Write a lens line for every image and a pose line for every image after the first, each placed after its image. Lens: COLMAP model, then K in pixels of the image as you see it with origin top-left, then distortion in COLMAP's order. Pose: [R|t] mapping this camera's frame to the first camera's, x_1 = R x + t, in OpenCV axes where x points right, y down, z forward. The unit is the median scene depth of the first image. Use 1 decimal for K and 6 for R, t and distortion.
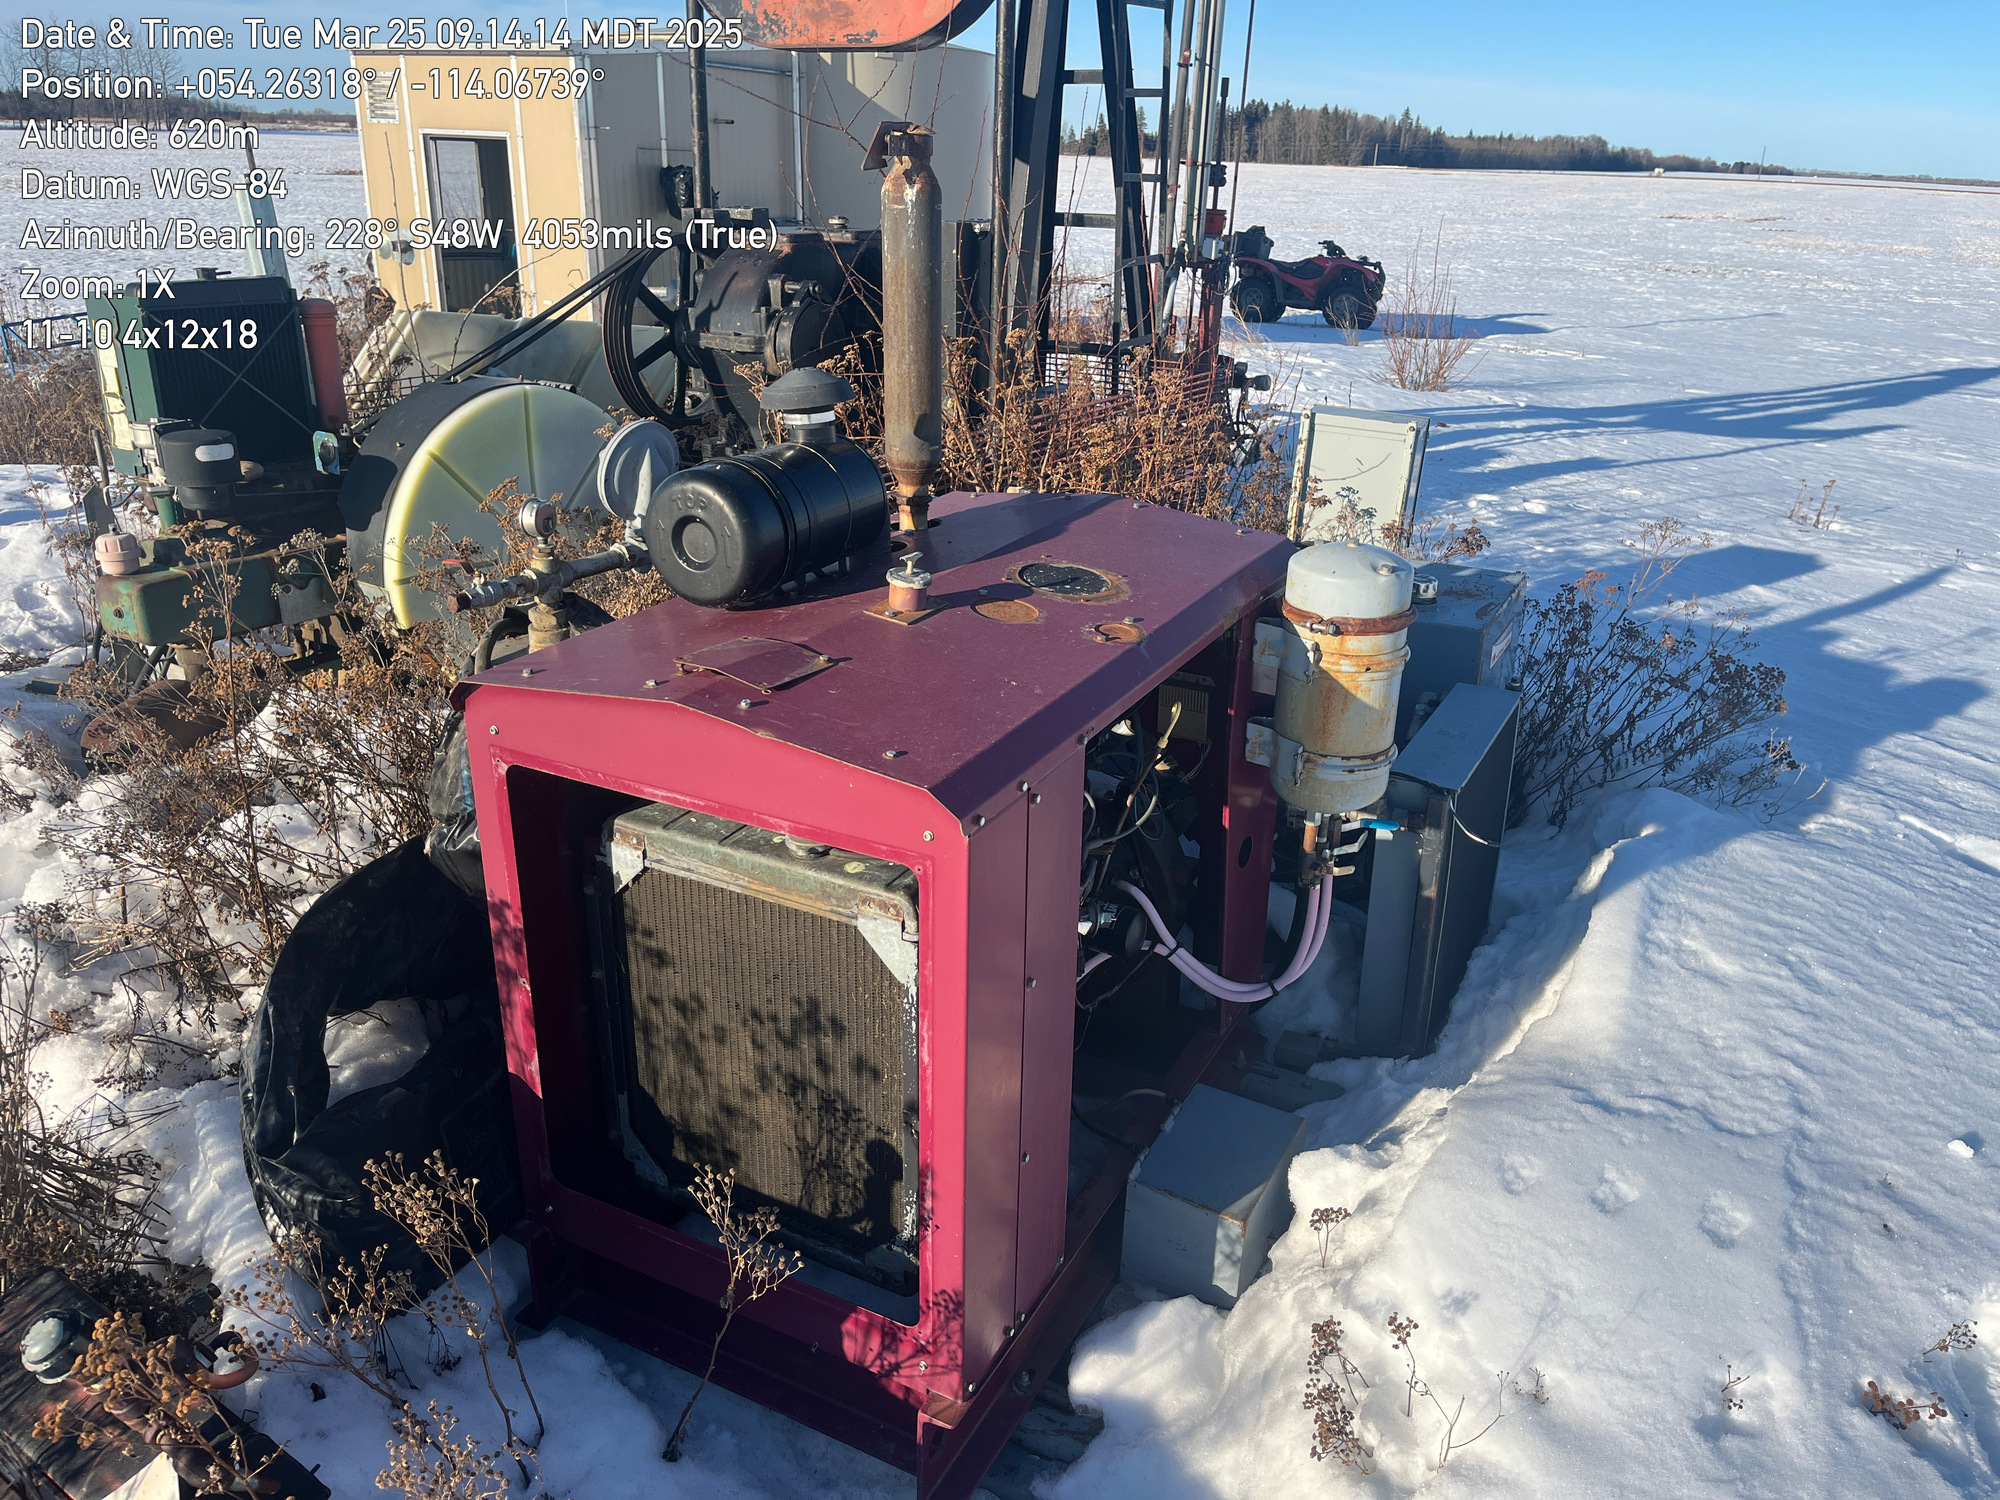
lens RADIAL K [[1522.8, 0, 1000.0], [0, 1522.8, 750.0], [0, 0, 1]] dist [0.026195, 0.002984]
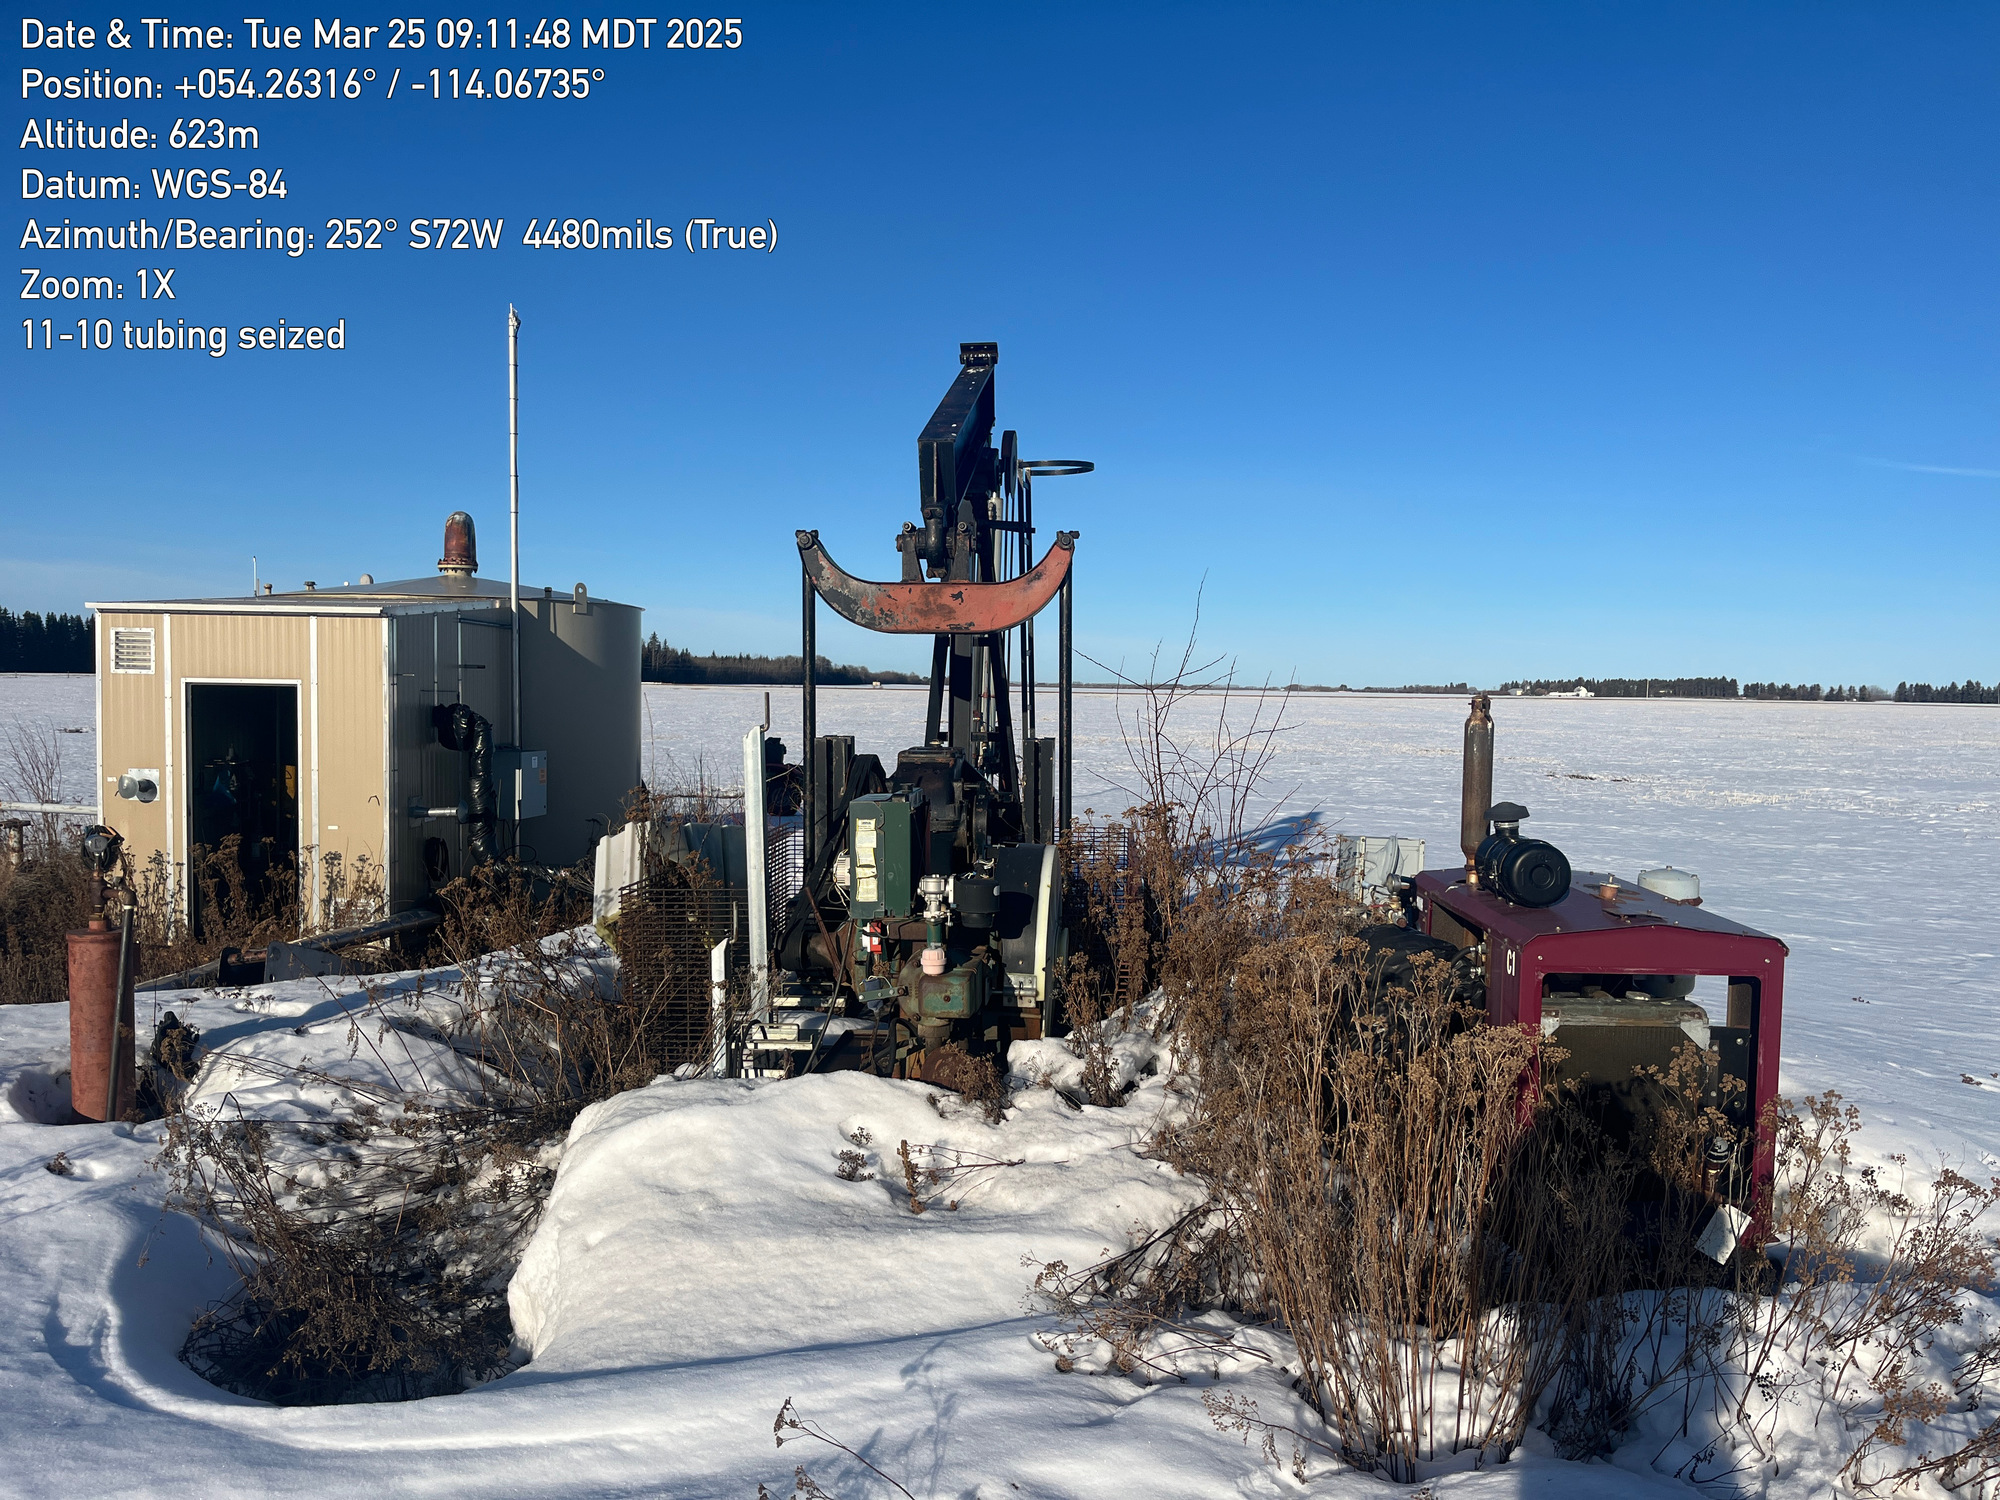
lens RADIAL K [[1521.6, 0, 1000.0], [0, 1521.6, 750.0], [0, 0, 1]] dist [0.051729, -0.077544]
pose [[0.896066, -0.035741, 0.442481, -0.722618], [0.173113, 0.945975, -0.274160, 0.063291], [-0.408777, 0.322264, 0.853843, -0.246926]]
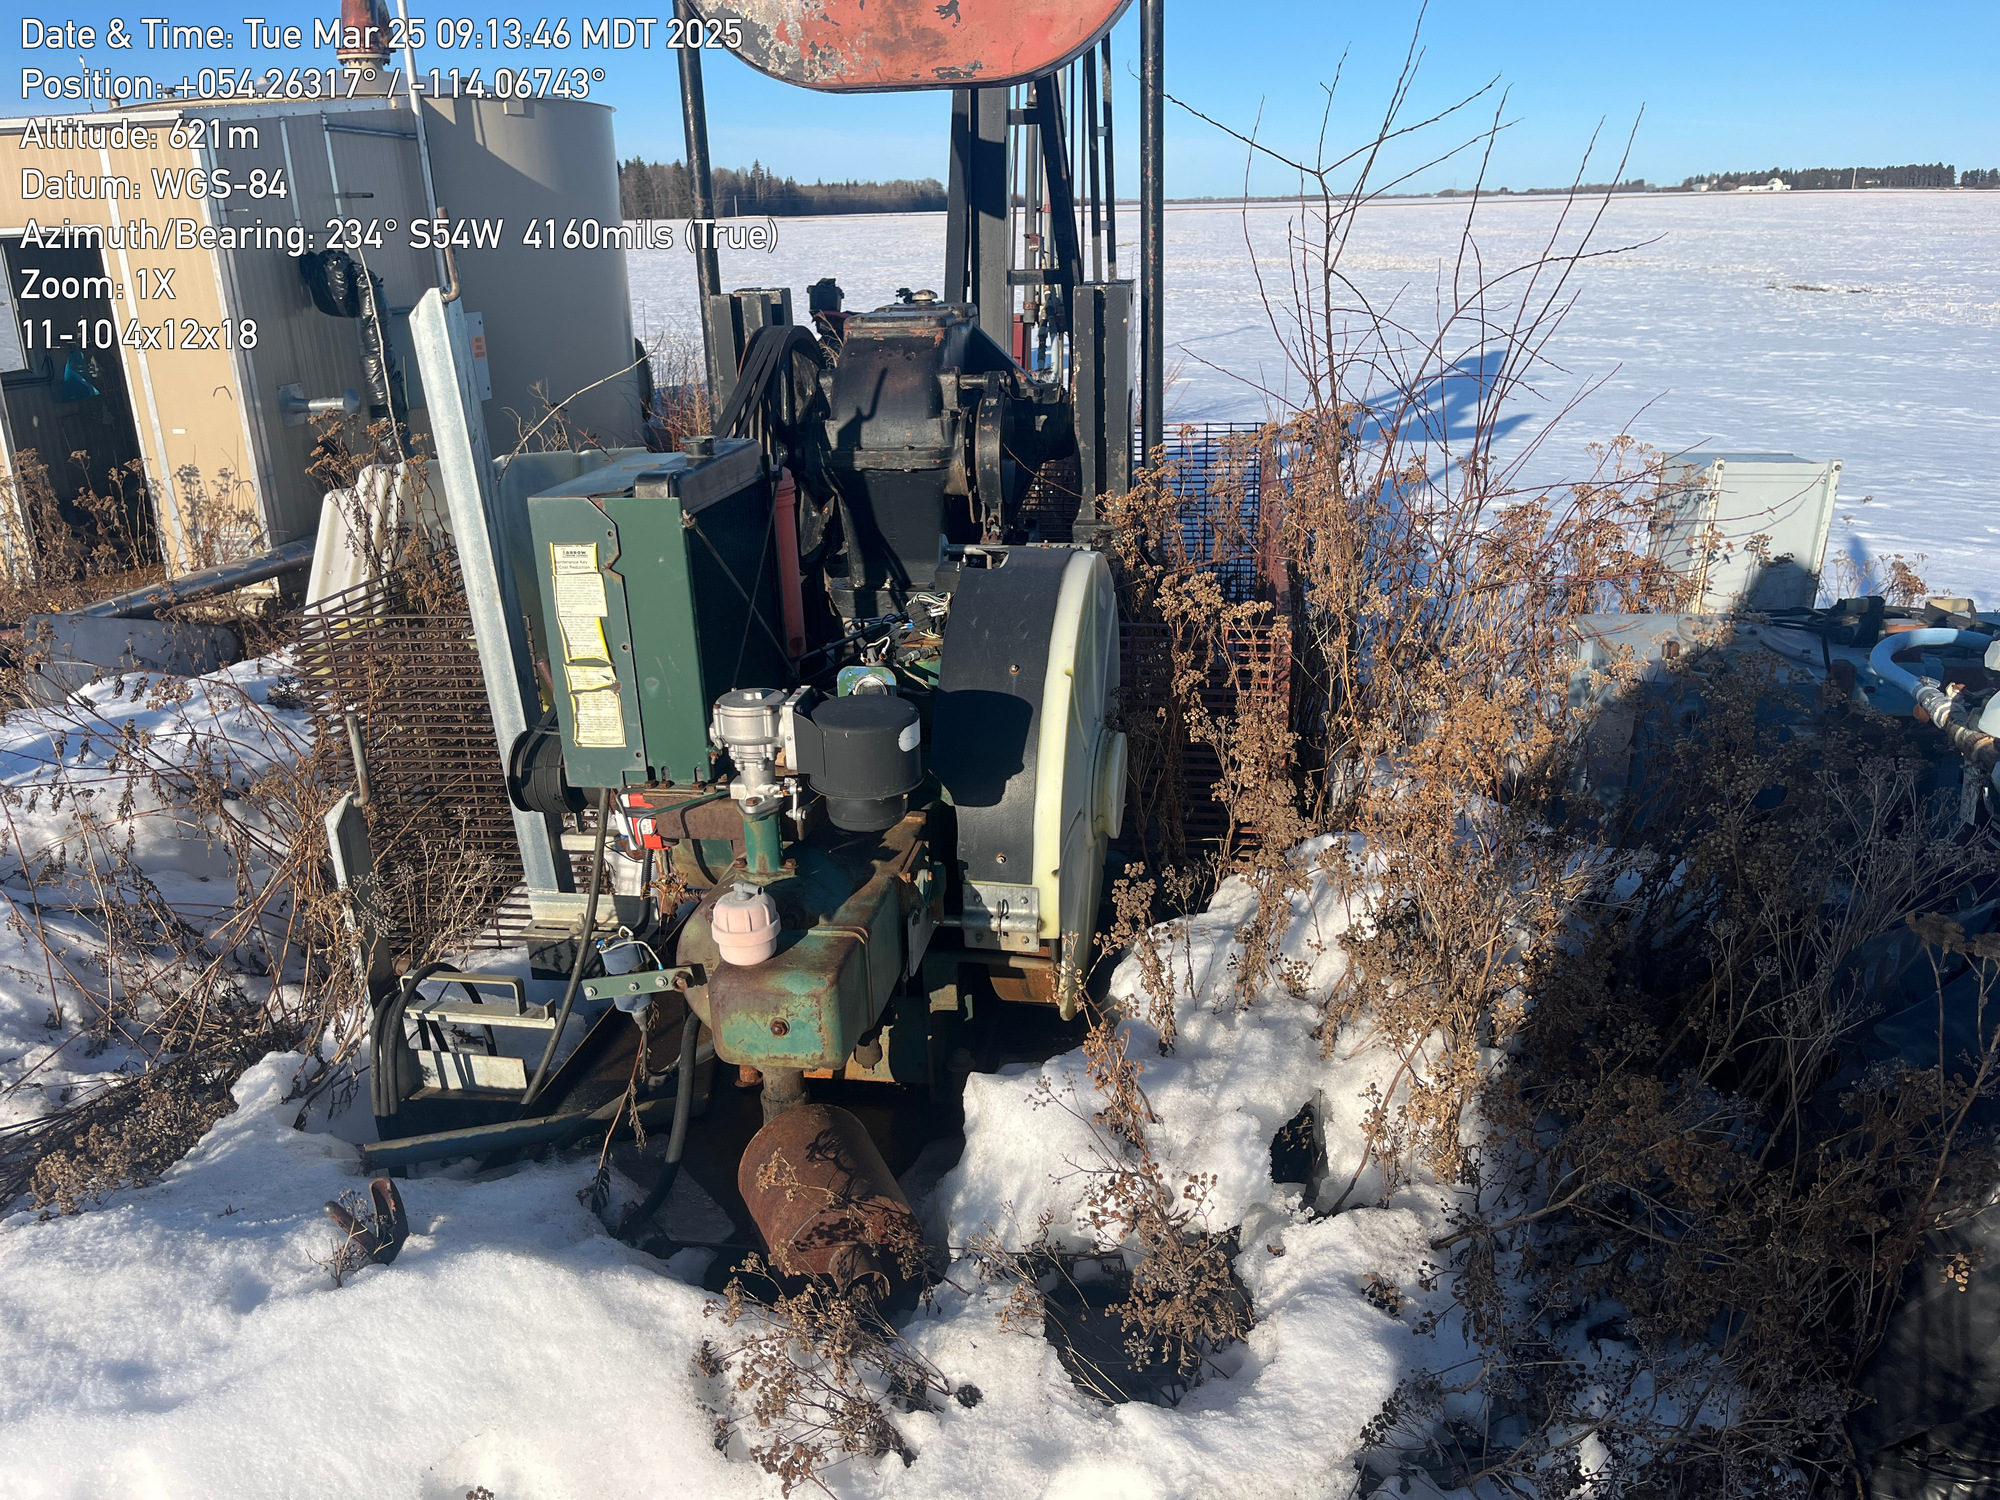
lens RADIAL K [[1526.8, 0, 988.2], [0, 1526.8, 746.2], [0, 0, 1]] dist [0.071922, -0.115439]
pose [[0.928344, -0.170568, 0.330279, -0.408509], [0.182073, 0.983277, -0.003969, -0.107862], [-0.324079, 0.063819, 0.943875, 0.248391]]
